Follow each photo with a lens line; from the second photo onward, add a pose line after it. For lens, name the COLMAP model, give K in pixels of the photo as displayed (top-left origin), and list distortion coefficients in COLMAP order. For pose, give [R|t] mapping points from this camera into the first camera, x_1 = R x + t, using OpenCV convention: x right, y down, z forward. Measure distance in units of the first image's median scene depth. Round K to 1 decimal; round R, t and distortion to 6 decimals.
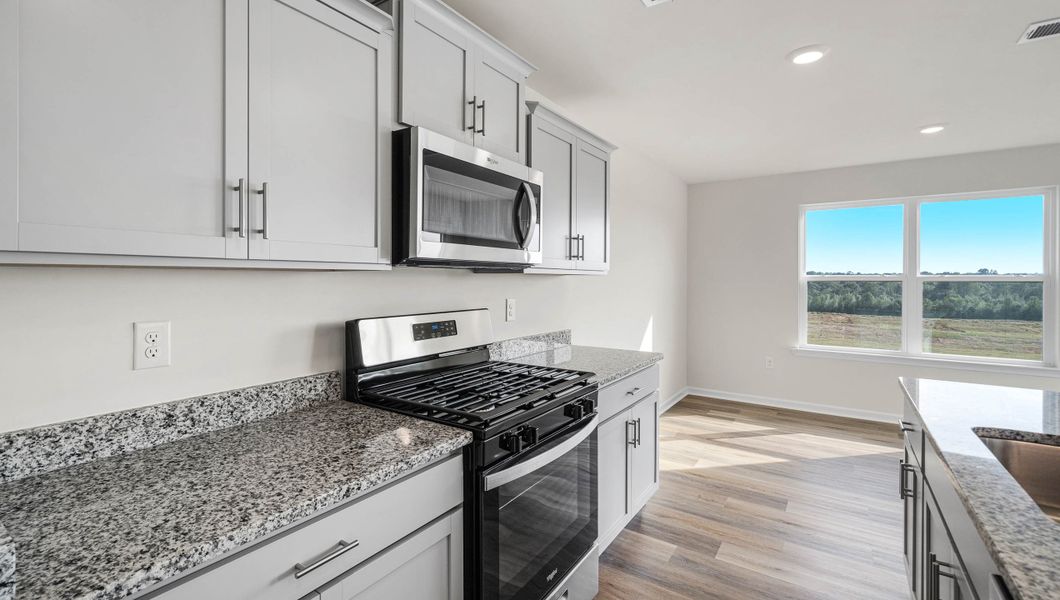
lens RADIAL K [[457.1, 0, 525.4], [0, 457.1, 279.4], [0, 0, 1]] dist [-0.002388, 0.002225]
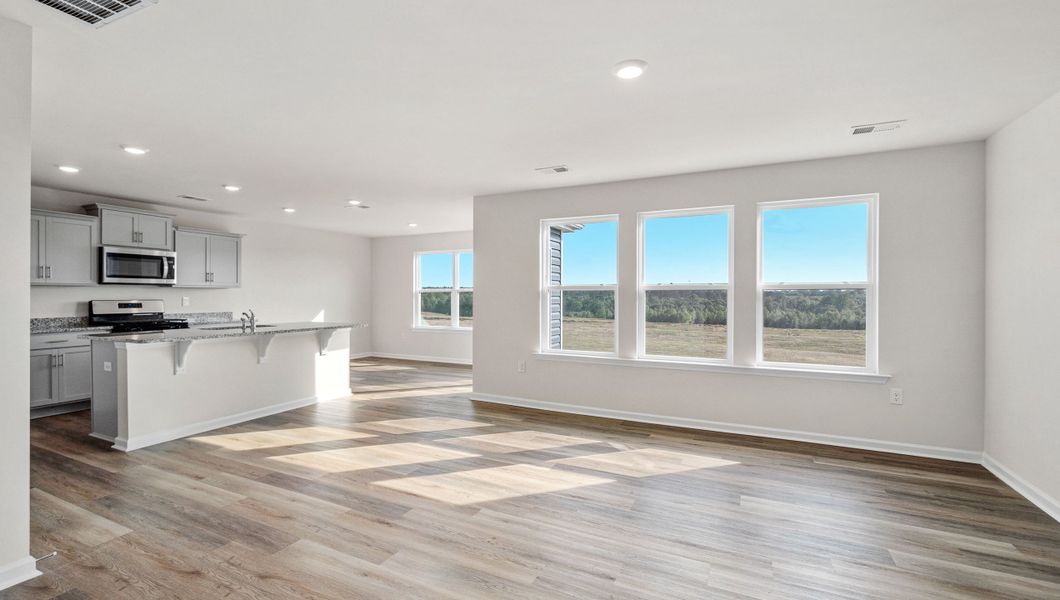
lens RADIAL K [[457.1, 0, 519.0], [0, 457.1, 298.5], [0, 0, 1]] dist [-0.002388, 0.002225]
pose [[0.990644, 0.001778, 0.136459, 1.137106], [-0.002992, 0.999958, 0.008691, 0.017675], [-0.136438, -0.009018, 0.990608, -1.369947]]
